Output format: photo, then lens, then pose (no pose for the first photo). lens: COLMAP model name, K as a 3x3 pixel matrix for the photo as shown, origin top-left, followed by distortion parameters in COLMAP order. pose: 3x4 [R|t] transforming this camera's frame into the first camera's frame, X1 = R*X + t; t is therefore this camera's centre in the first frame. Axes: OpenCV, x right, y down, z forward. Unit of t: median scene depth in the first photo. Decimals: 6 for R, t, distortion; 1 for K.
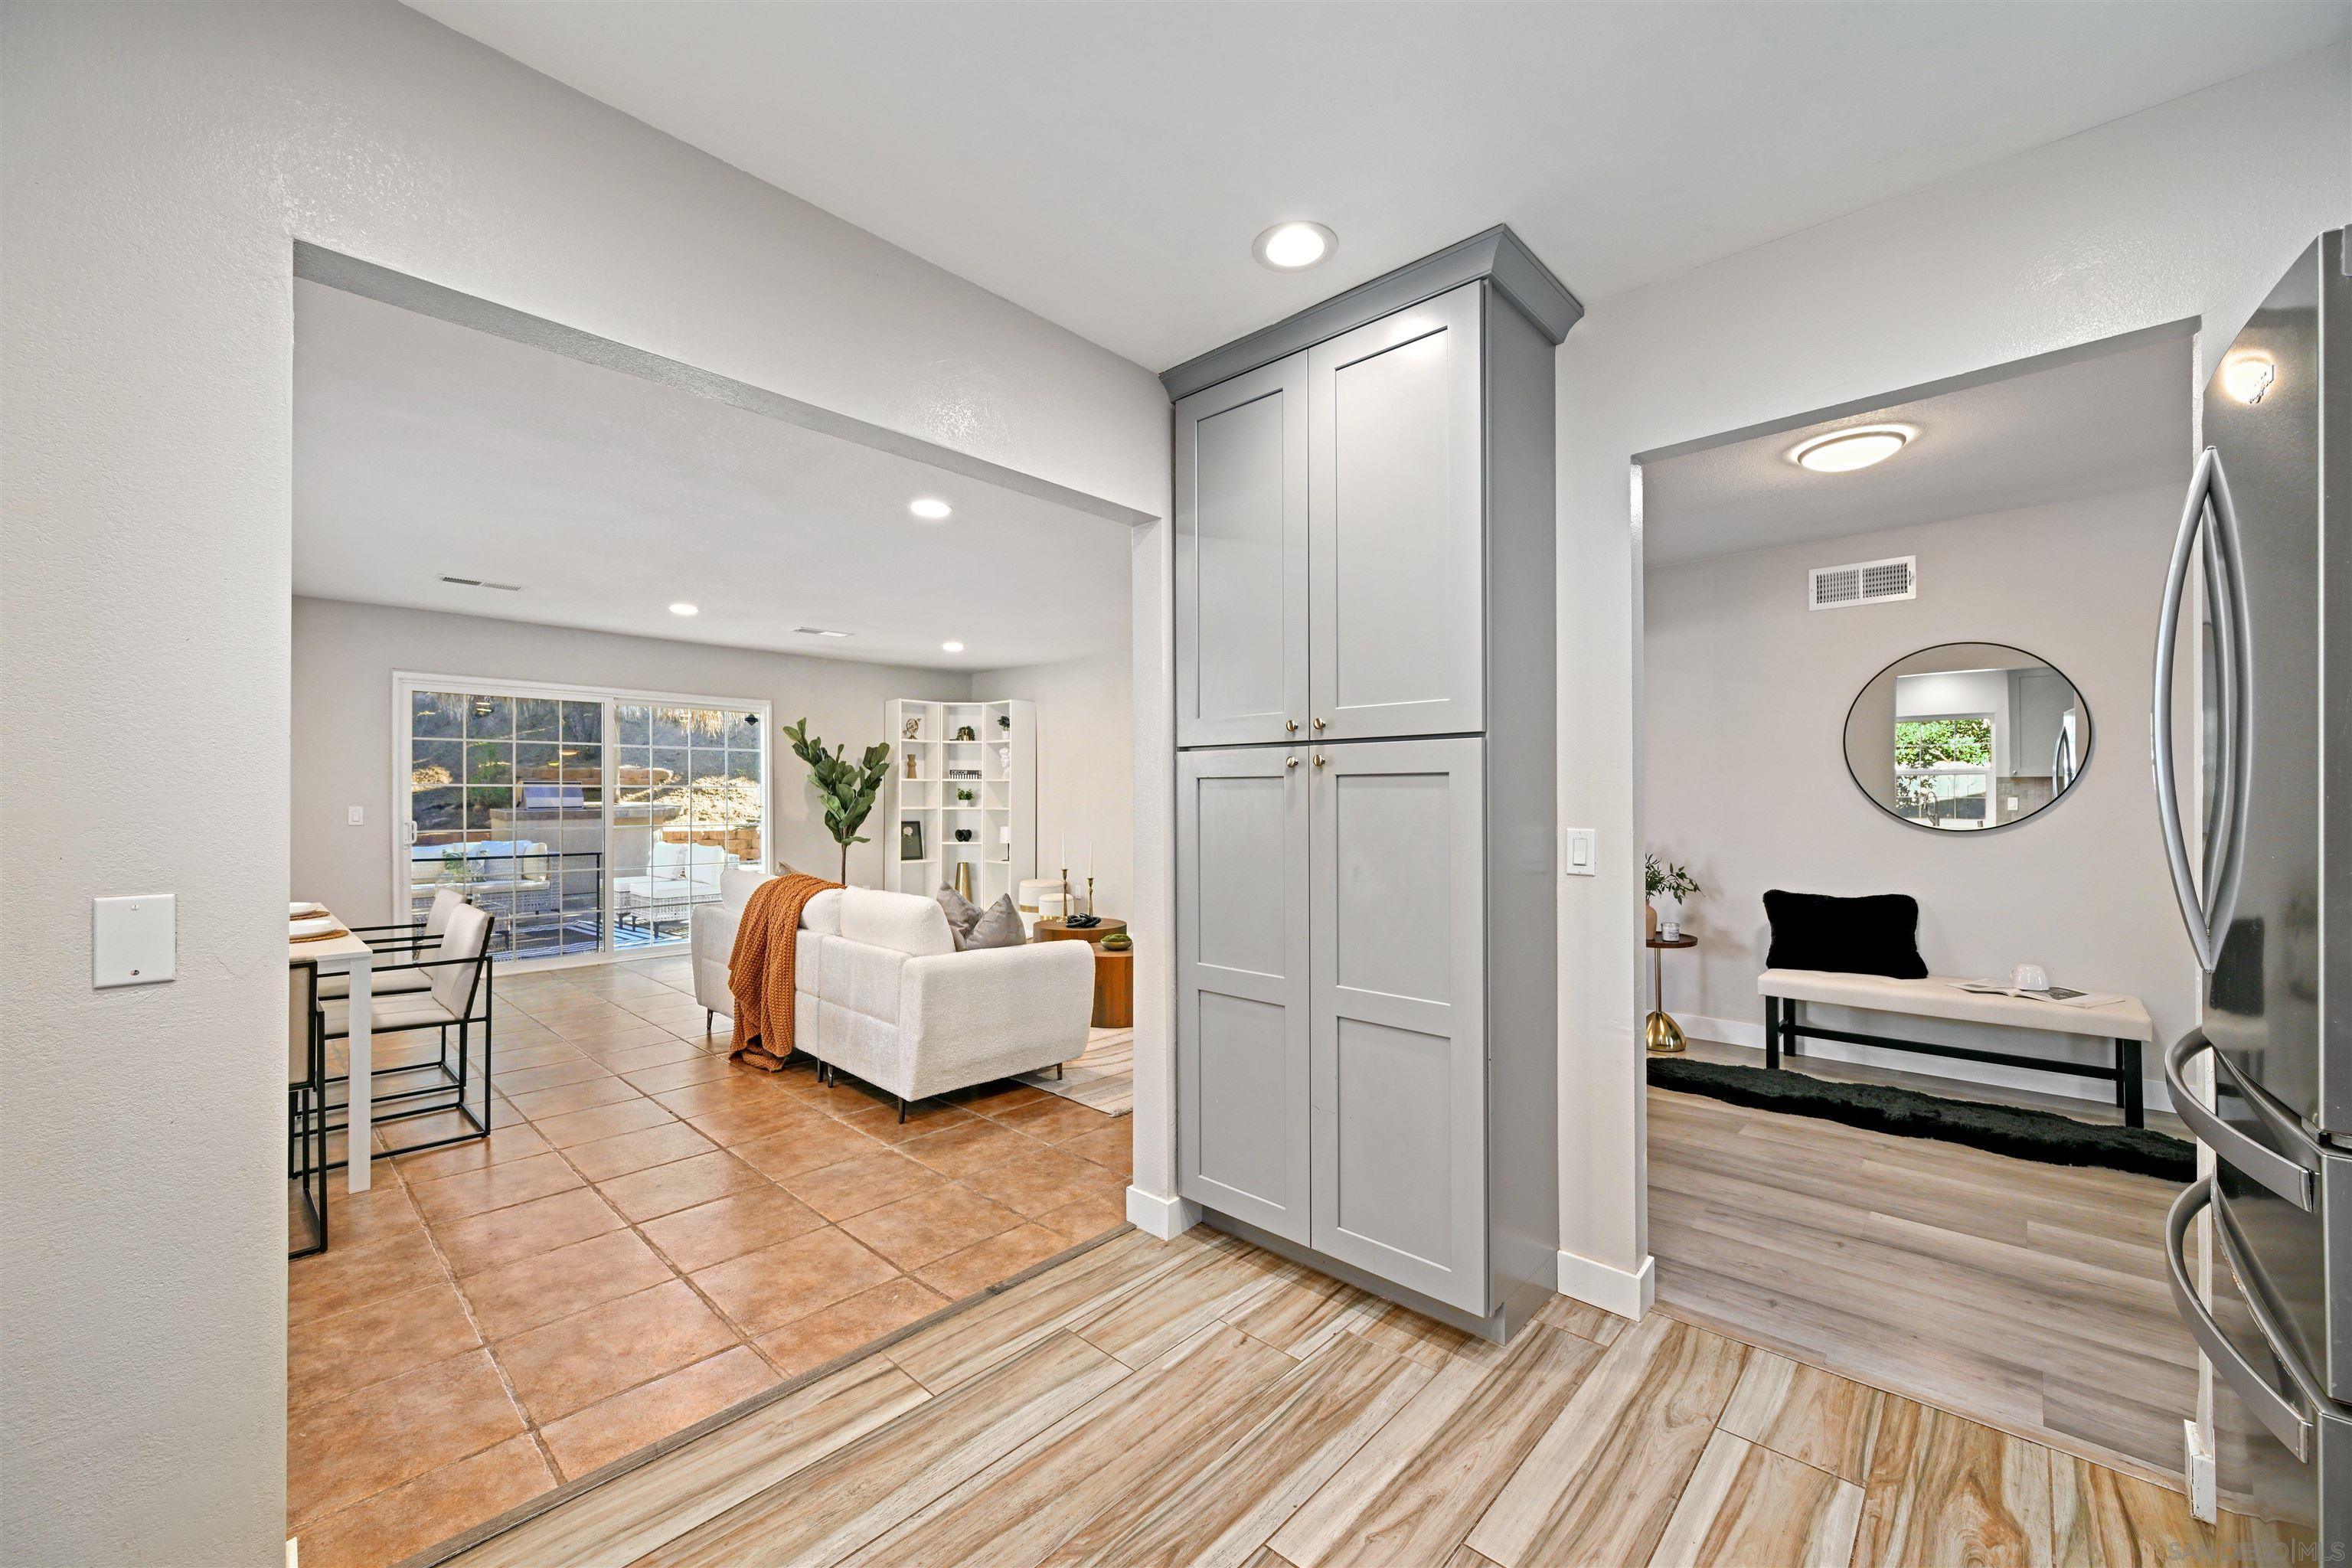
lens RADIAL K [[921.8, 0, 1178.1], [0, 921.8, 792.8], [0, 0, 1]] dist [-0.001641, -0.000176]
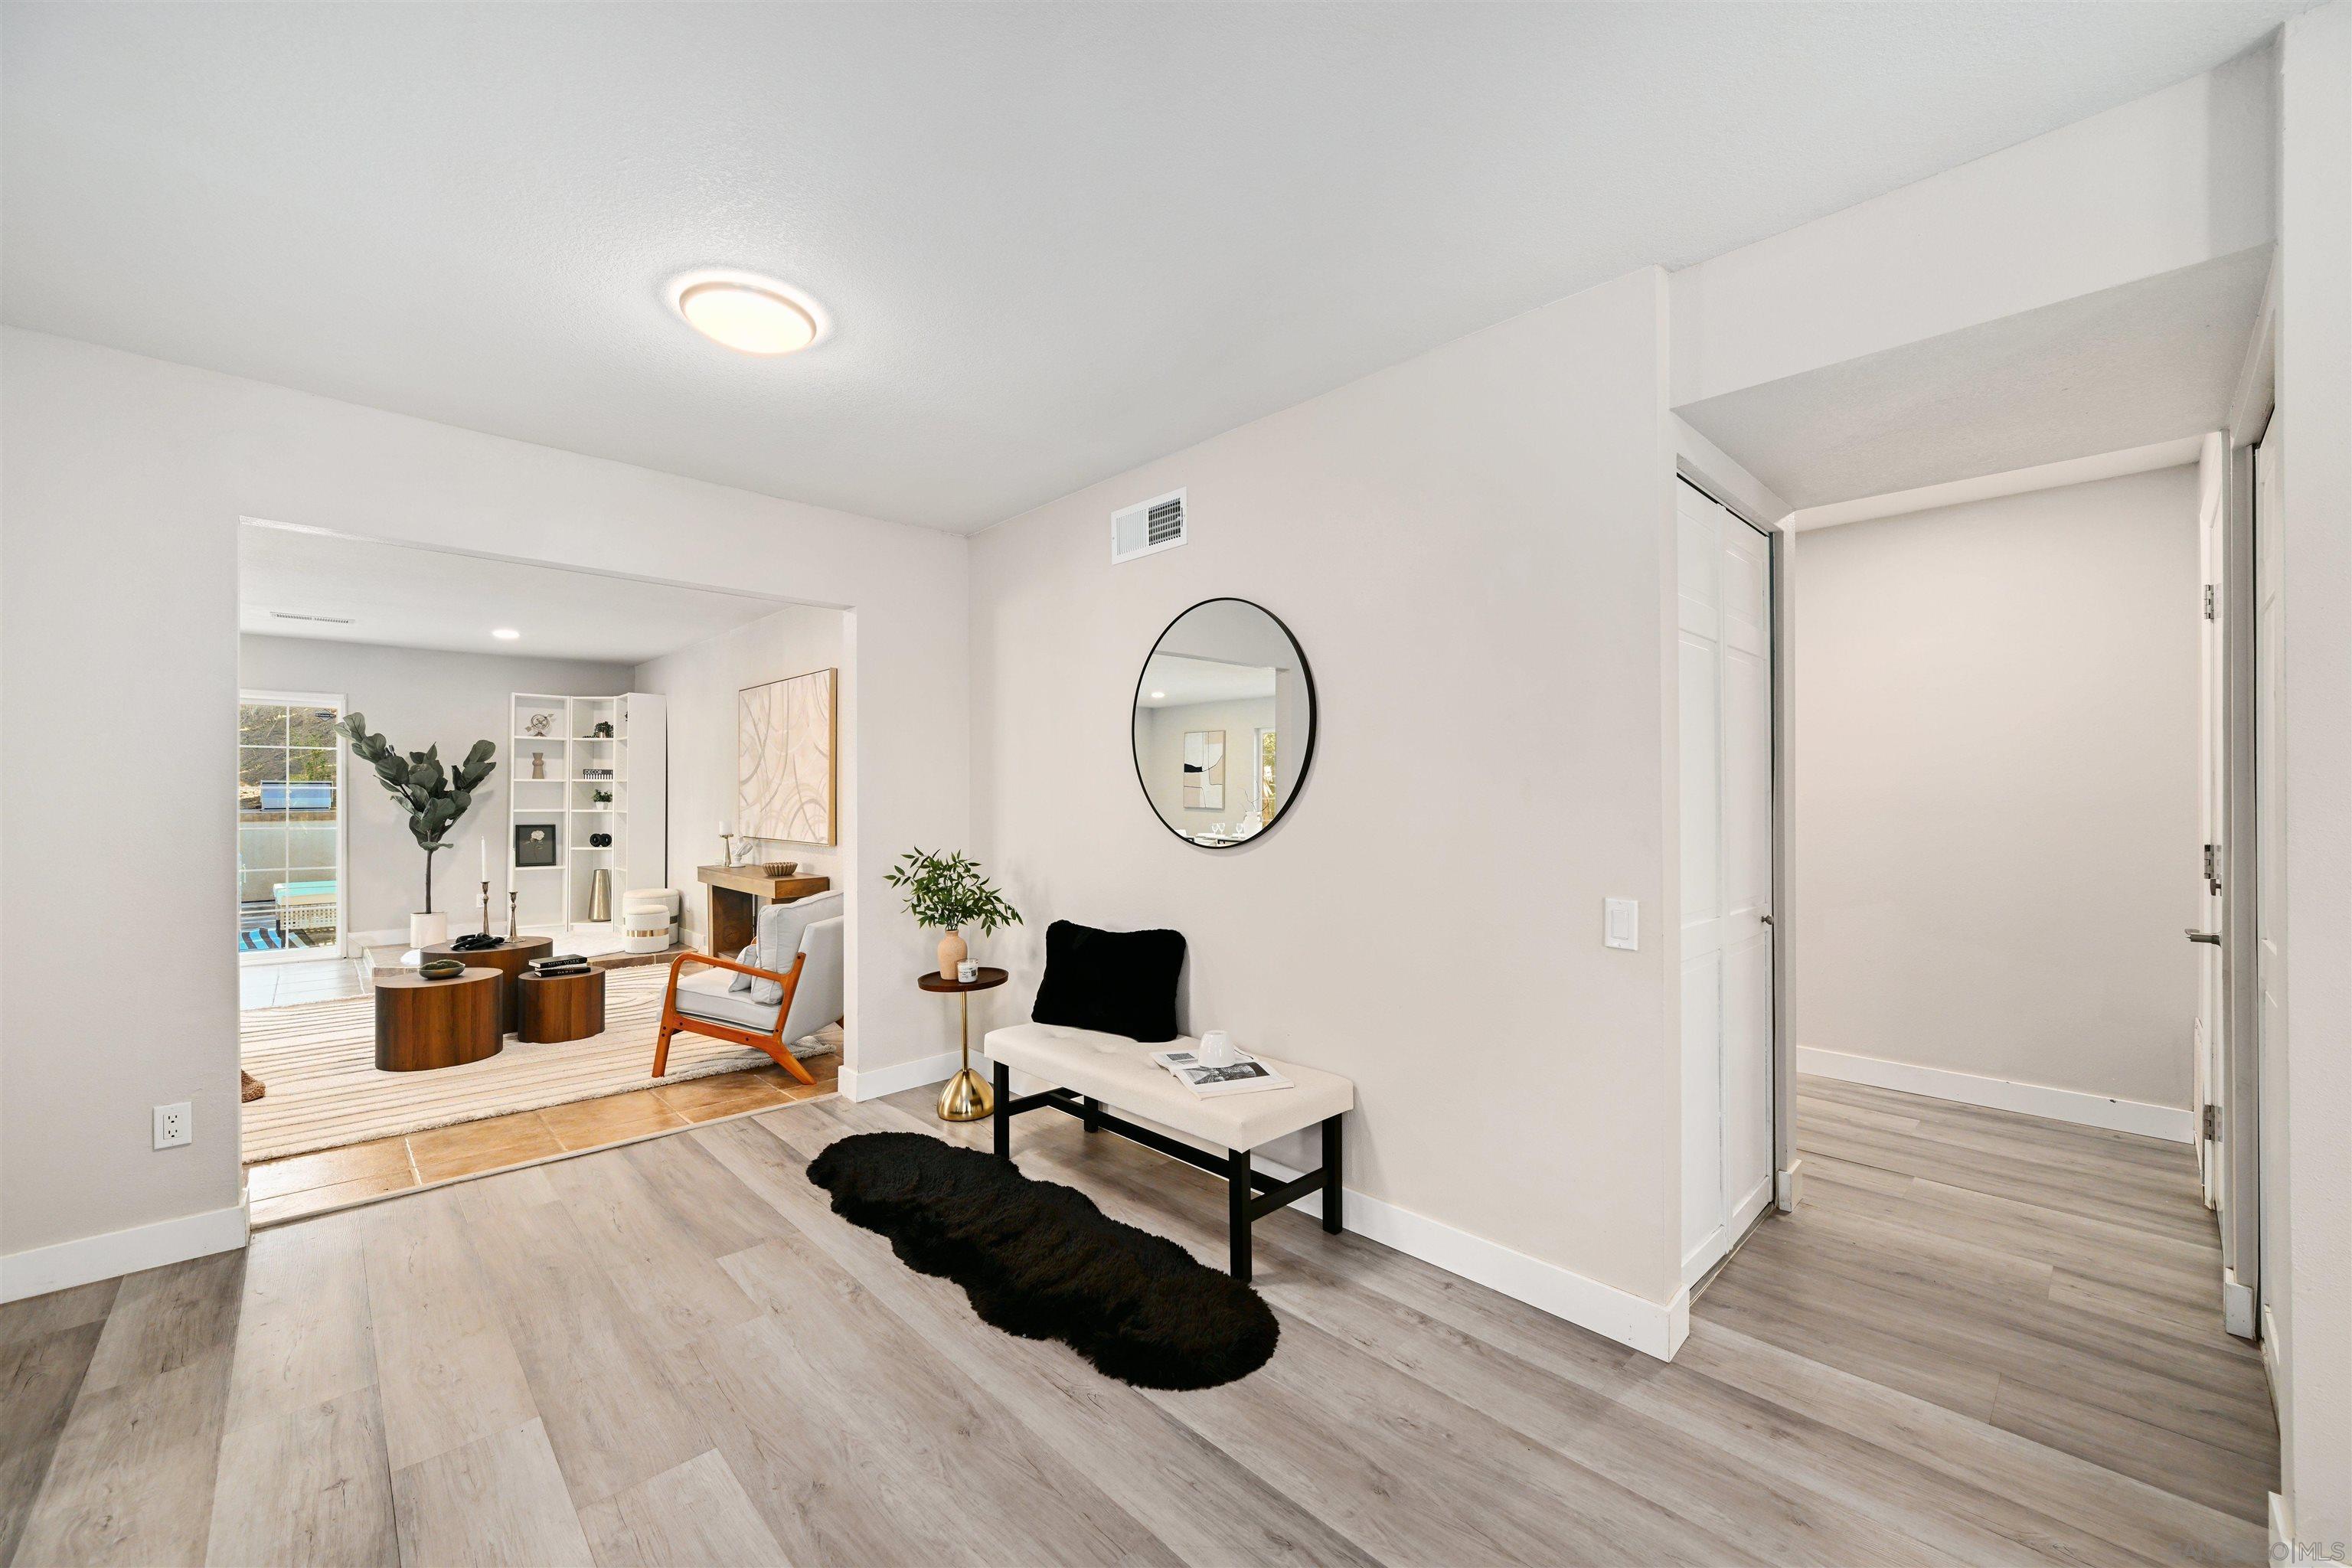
lens RADIAL K [[921.8, 0, 1178.1], [0, 921.8, 792.8], [0, 0, 1]] dist [-0.001641, -0.000176]
pose [[0.998091, 0.001674, -0.061736, 0.754042], [-0.001658, 0.999999, 0.000301, -0.004199], [0.061737, -0.000198, 0.998092, 0.209085]]
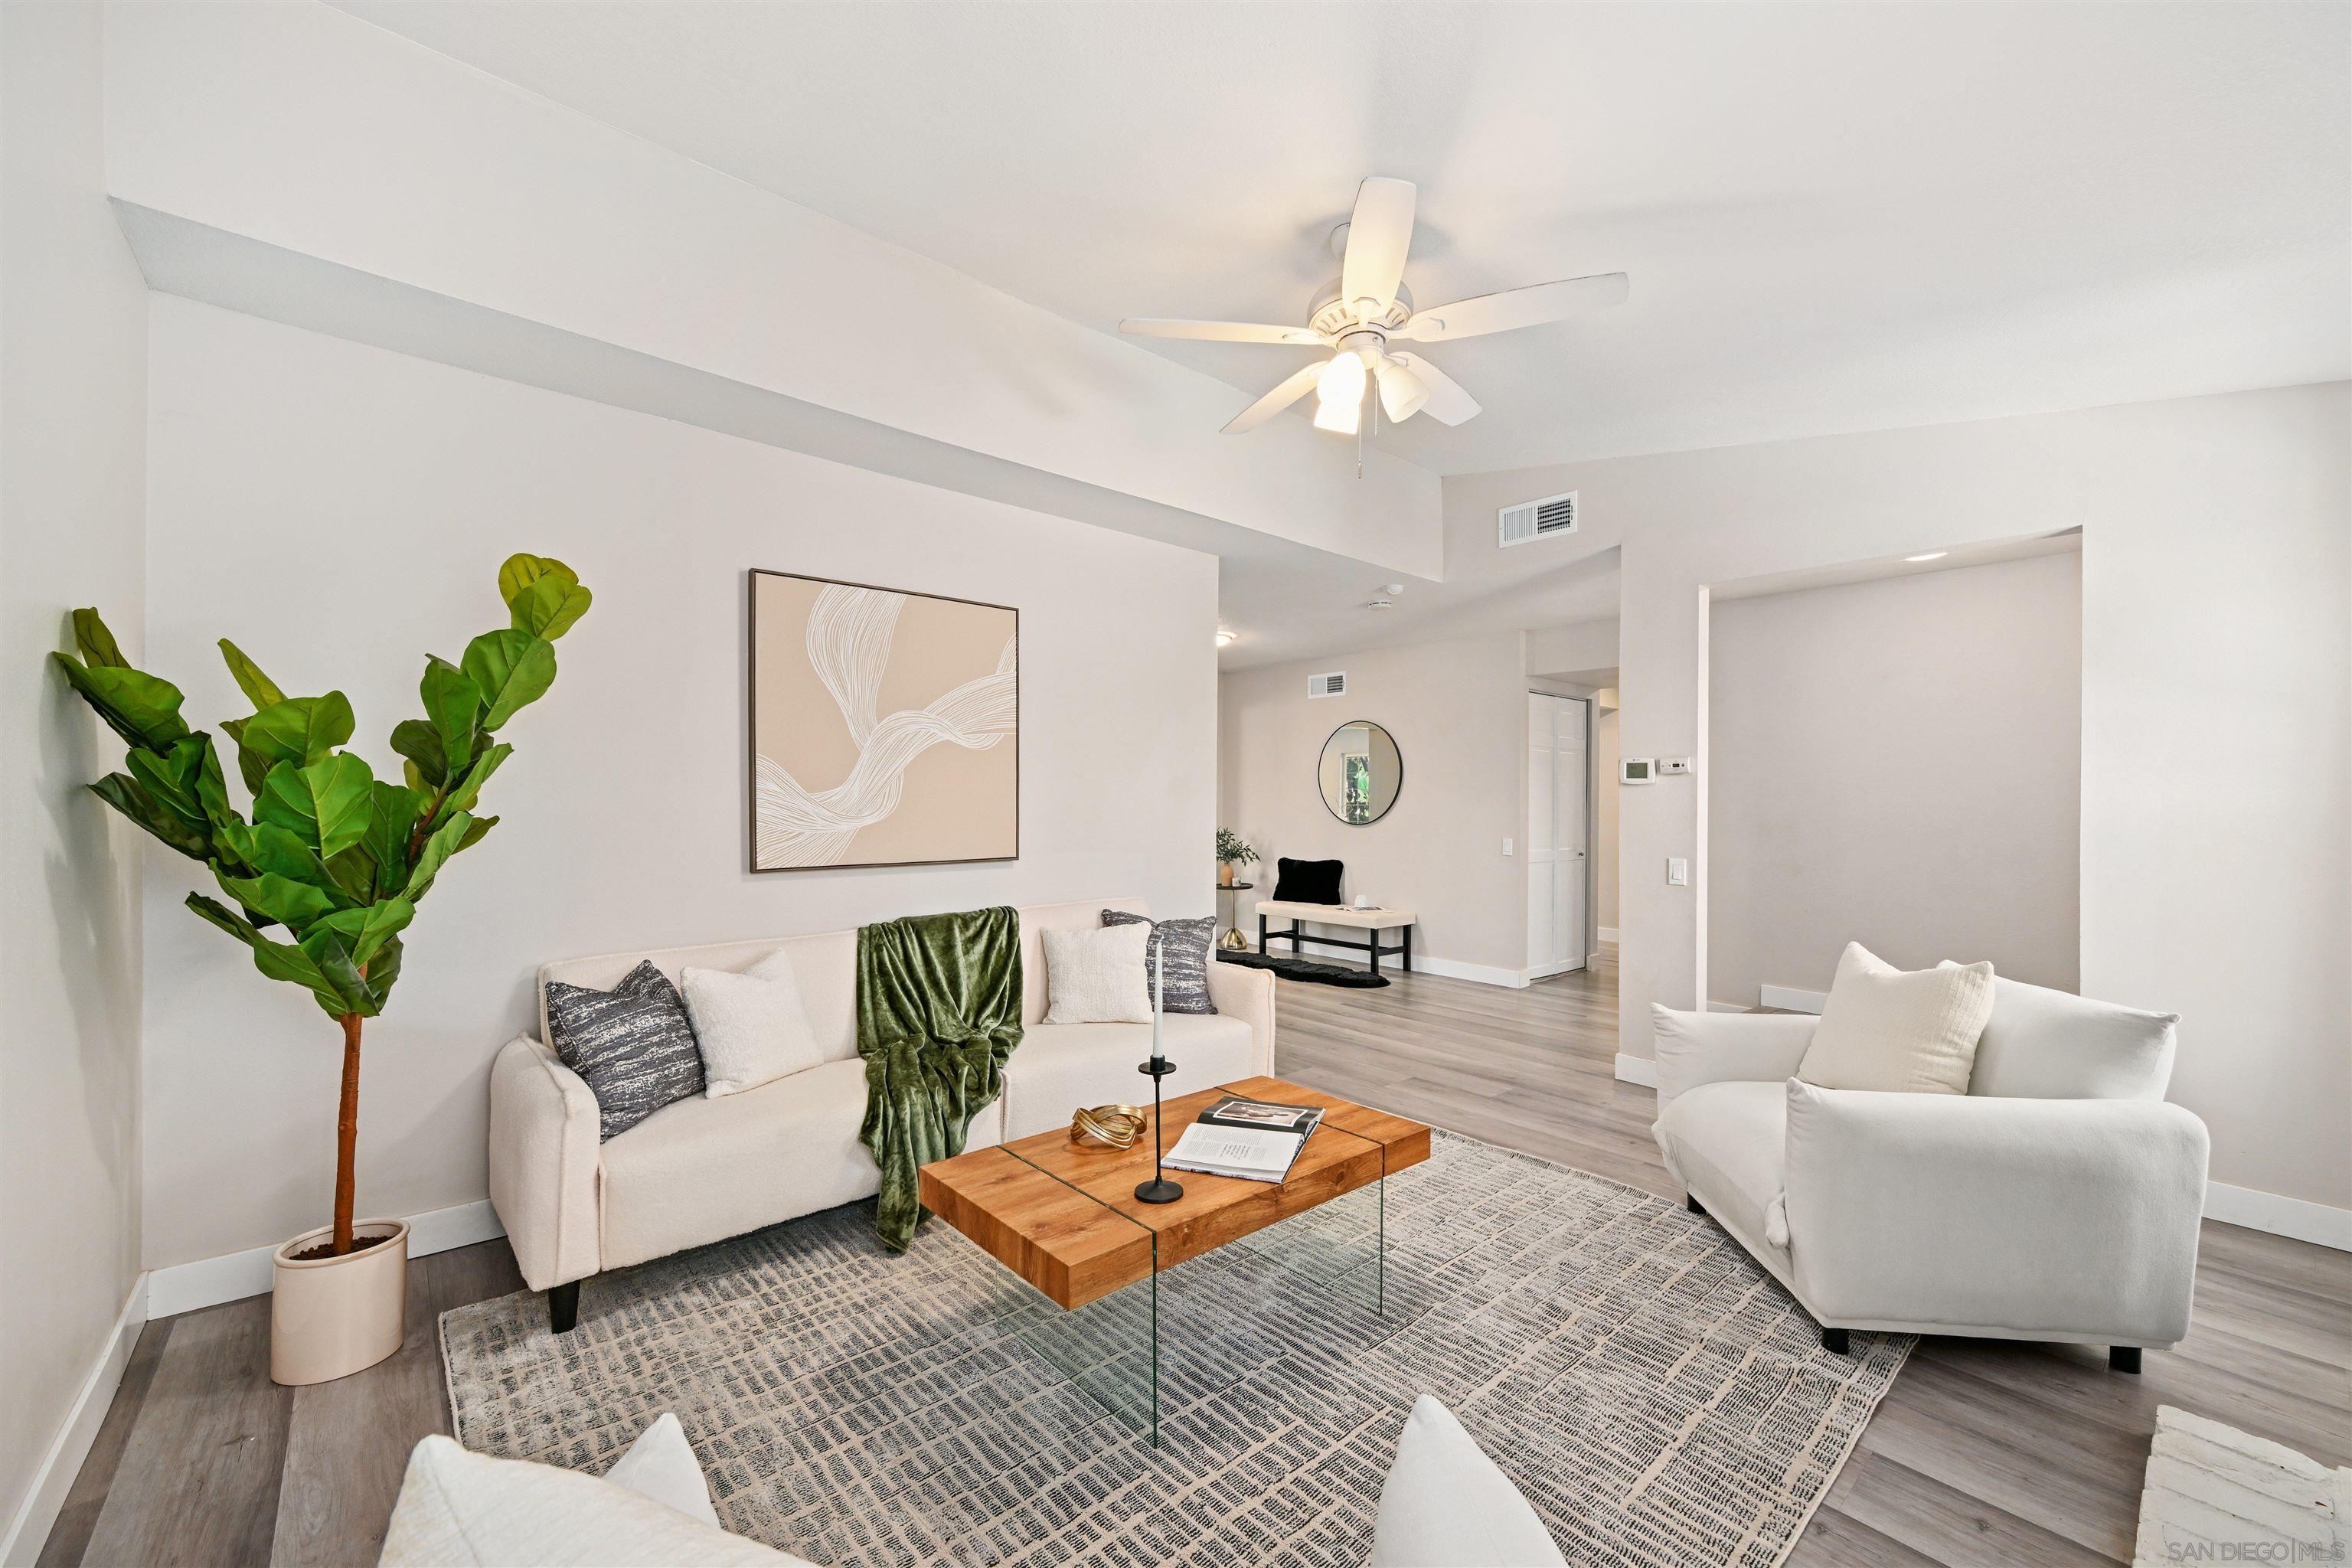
lens RADIAL K [[921.8, 0, 1178.1], [0, 921.8, 792.8], [0, 0, 1]] dist [-0.001641, -0.000176]
pose [[0.990453, 0.008343, -0.137599, 0.651230], [-0.008929, 0.999953, -0.003645, -0.009796], [0.137562, 0.004839, 0.990481, -0.743333]]
